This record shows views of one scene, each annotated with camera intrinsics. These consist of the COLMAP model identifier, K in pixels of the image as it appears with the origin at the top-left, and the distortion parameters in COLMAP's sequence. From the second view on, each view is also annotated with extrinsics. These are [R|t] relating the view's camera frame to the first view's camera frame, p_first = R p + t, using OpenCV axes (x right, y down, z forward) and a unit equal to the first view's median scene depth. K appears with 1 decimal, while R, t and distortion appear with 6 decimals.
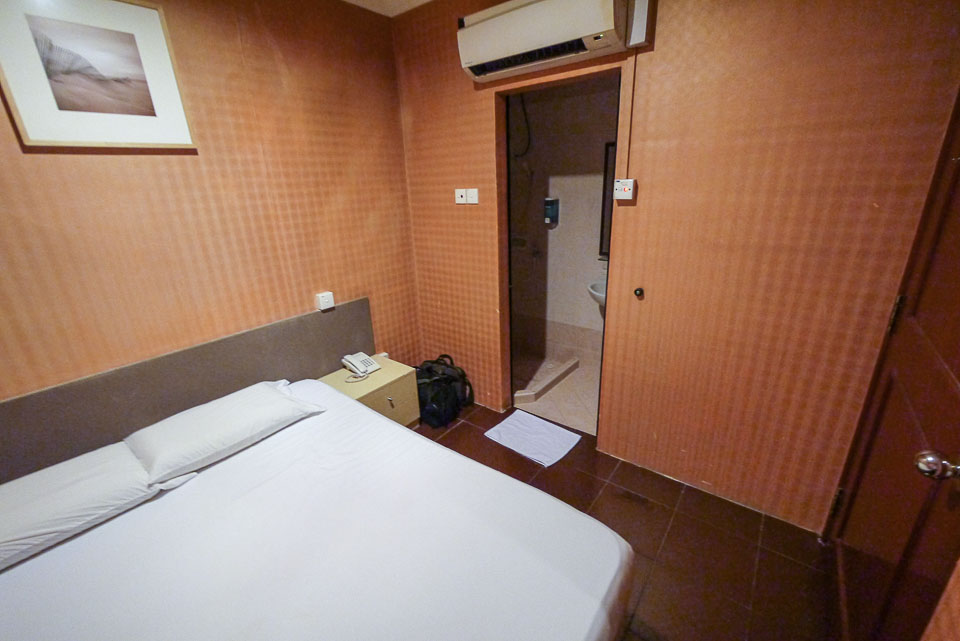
lens RADIAL K [[396.8, 0, 484.2], [0, 396.8, 318.9], [0, 0, 1]] dist [-0.004645, -0.000549]
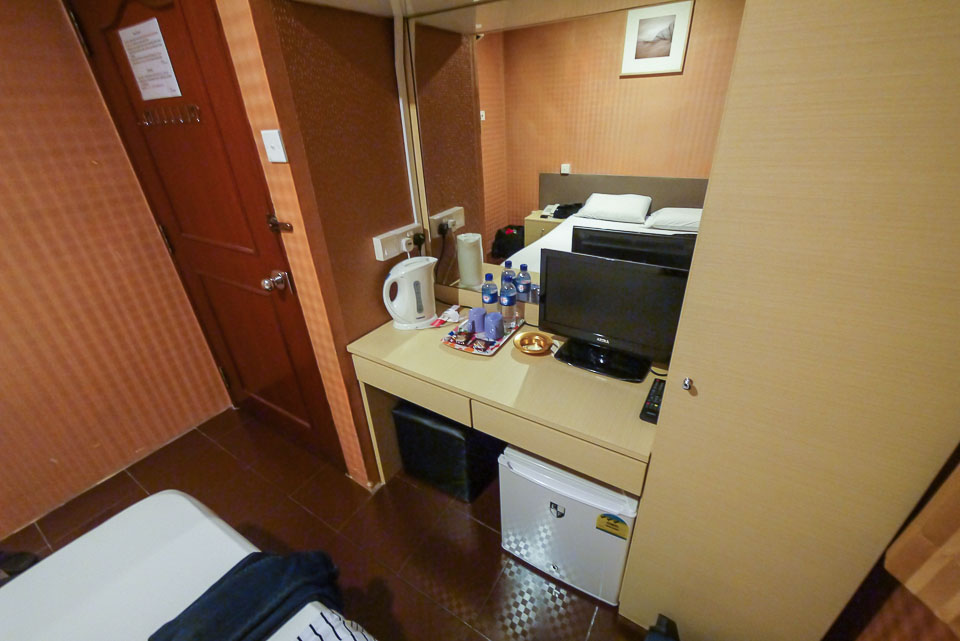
lens RADIAL K [[396.8, 0, 484.2], [0, 396.8, 318.9], [0, 0, 1]] dist [-0.004645, -0.000549]
pose [[-0.096565, -0.424006, 0.900497, -0.180447], [0.366212, 0.826126, 0.428258, 0.013749], [-0.925508, 0.371127, 0.075501, -0.017269]]
